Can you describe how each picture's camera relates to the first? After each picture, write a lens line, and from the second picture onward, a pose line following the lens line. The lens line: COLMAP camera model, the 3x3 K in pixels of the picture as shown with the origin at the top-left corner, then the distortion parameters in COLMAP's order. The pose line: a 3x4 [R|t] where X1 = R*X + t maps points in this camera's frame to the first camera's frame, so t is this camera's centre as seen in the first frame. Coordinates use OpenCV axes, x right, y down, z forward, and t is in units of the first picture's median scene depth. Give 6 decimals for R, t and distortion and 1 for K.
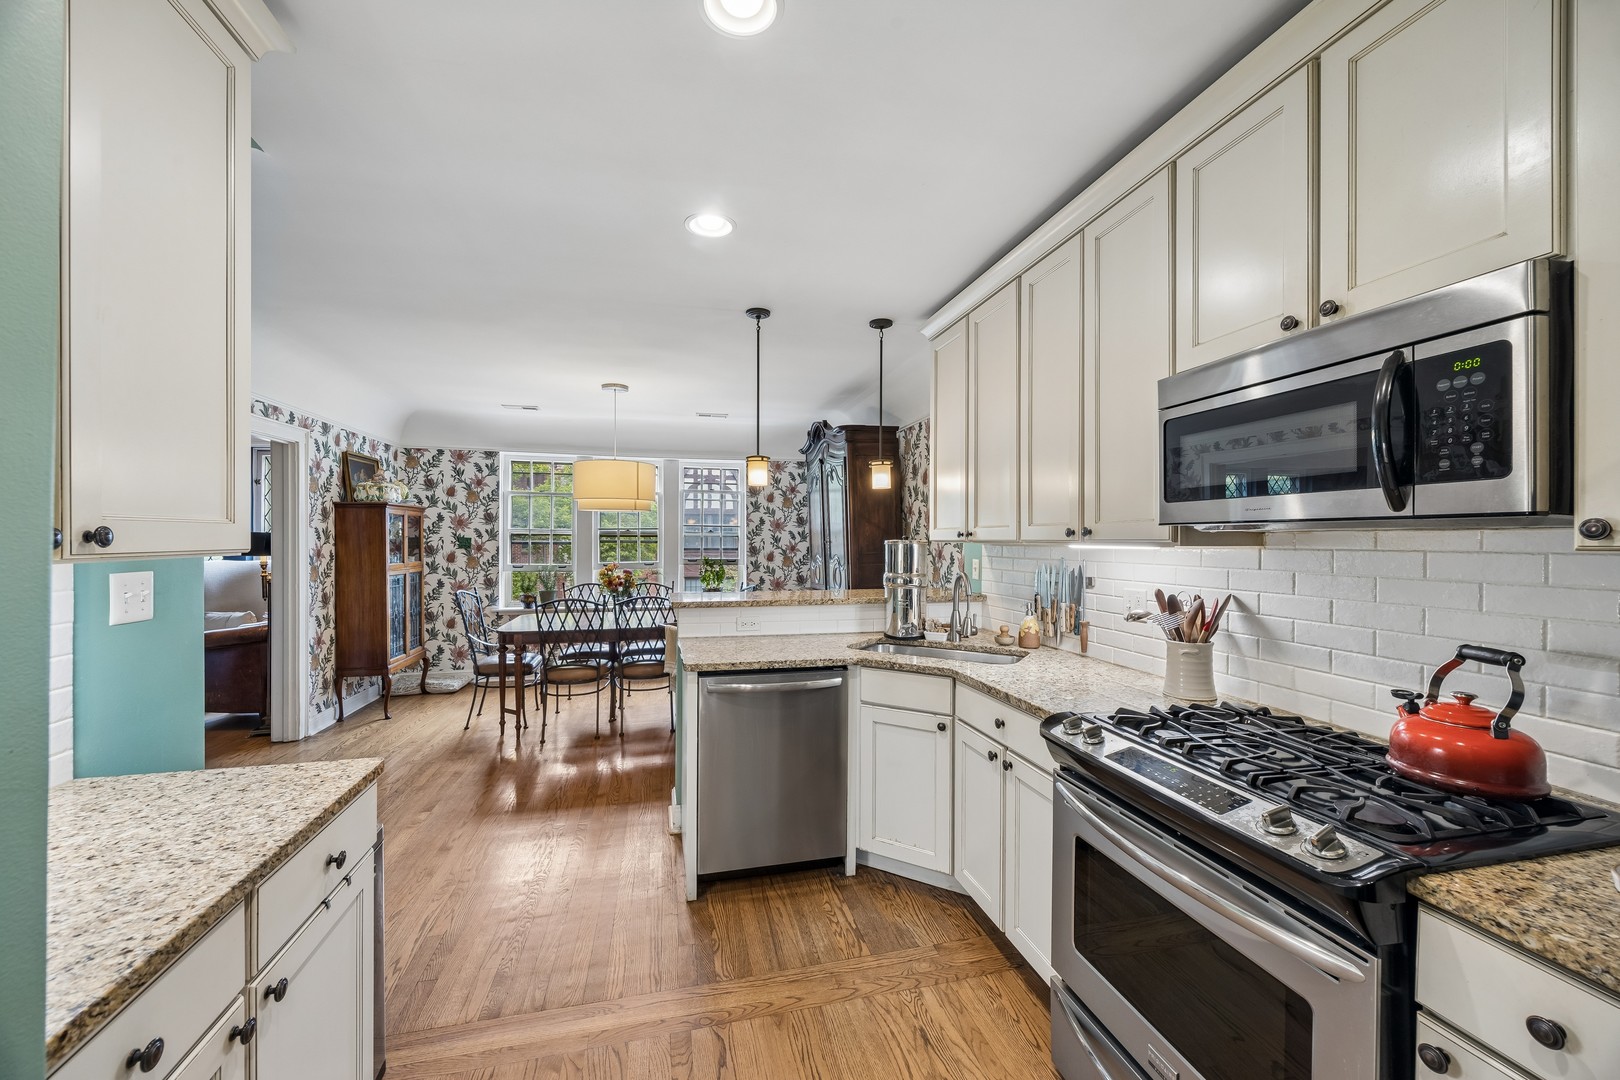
lens RADIAL K [[614.8, 0, 806.0], [0, 614.8, 538.6], [0, 0, 1]] dist [-0.002035, -0.000185]
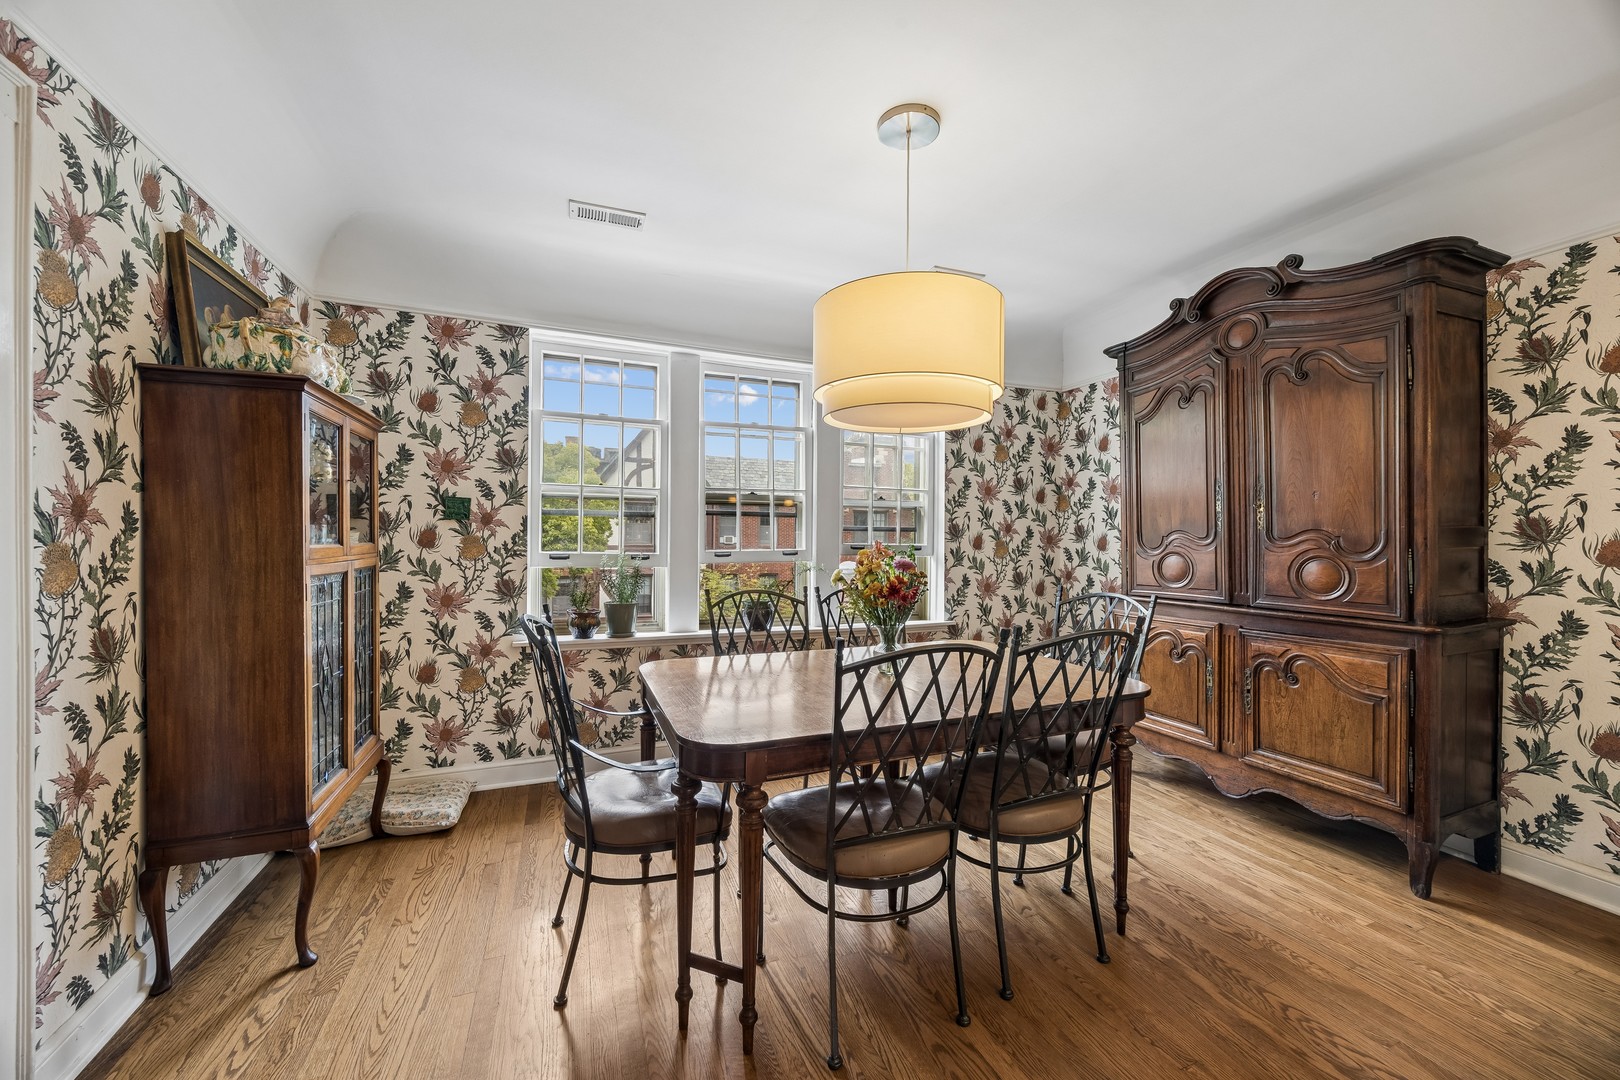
lens RADIAL K [[614.8, 0, 805.8], [0, 614.8, 539.3], [0, 0, 1]] dist [-0.002035, -0.000185]
pose [[0.989354, 0.004948, 0.145447, -0.361310], [-0.005806, 0.999968, 0.005473, 0.028306], [-0.145415, -0.006259, 0.989351, 0.488004]]
